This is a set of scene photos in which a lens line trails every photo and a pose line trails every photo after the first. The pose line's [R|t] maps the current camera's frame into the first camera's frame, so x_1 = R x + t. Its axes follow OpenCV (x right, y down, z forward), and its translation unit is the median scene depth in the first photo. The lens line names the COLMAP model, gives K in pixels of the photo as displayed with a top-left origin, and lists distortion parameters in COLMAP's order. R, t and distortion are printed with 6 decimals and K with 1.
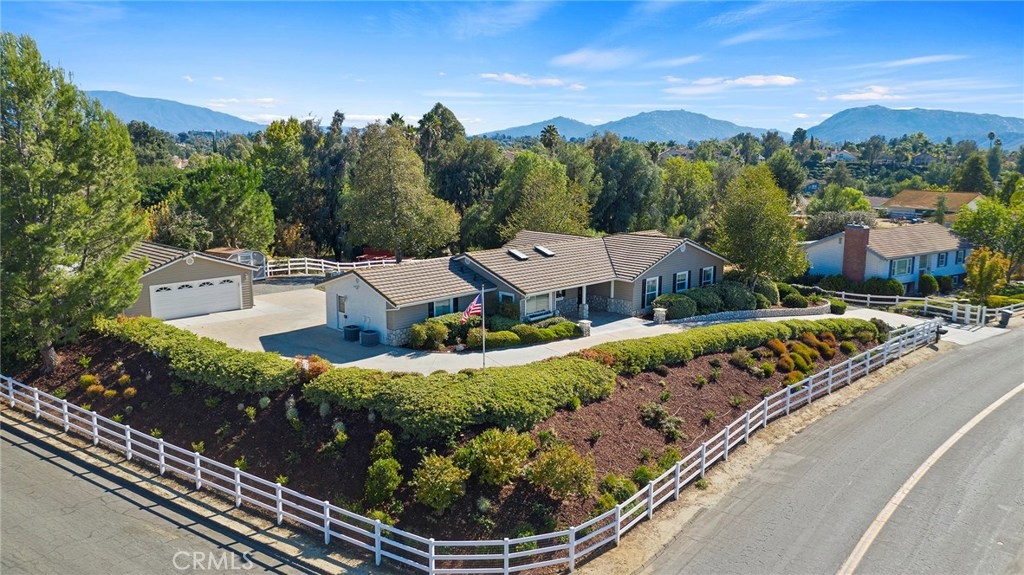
lens RADIAL K [[802.0, 0, 513.7], [0, 802.0, 286.6], [0, 0, 1]] dist [-0.010256, -0.001773]
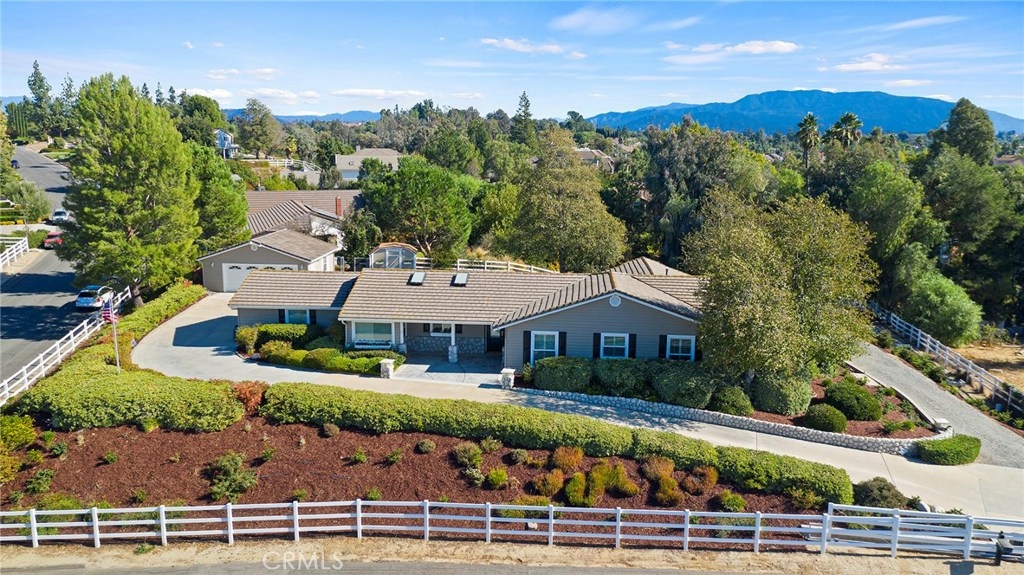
lens RADIAL K [[802.0, 0, 513.7], [0, 802.0, 286.6], [0, 0, 1]] dist [-0.010256, -0.001773]
pose [[0.647500, 0.138863, -0.749307, 0.792710], [-0.138802, 0.988301, 0.063211, -0.107393], [0.749318, 0.063076, 0.659199, 0.498120]]
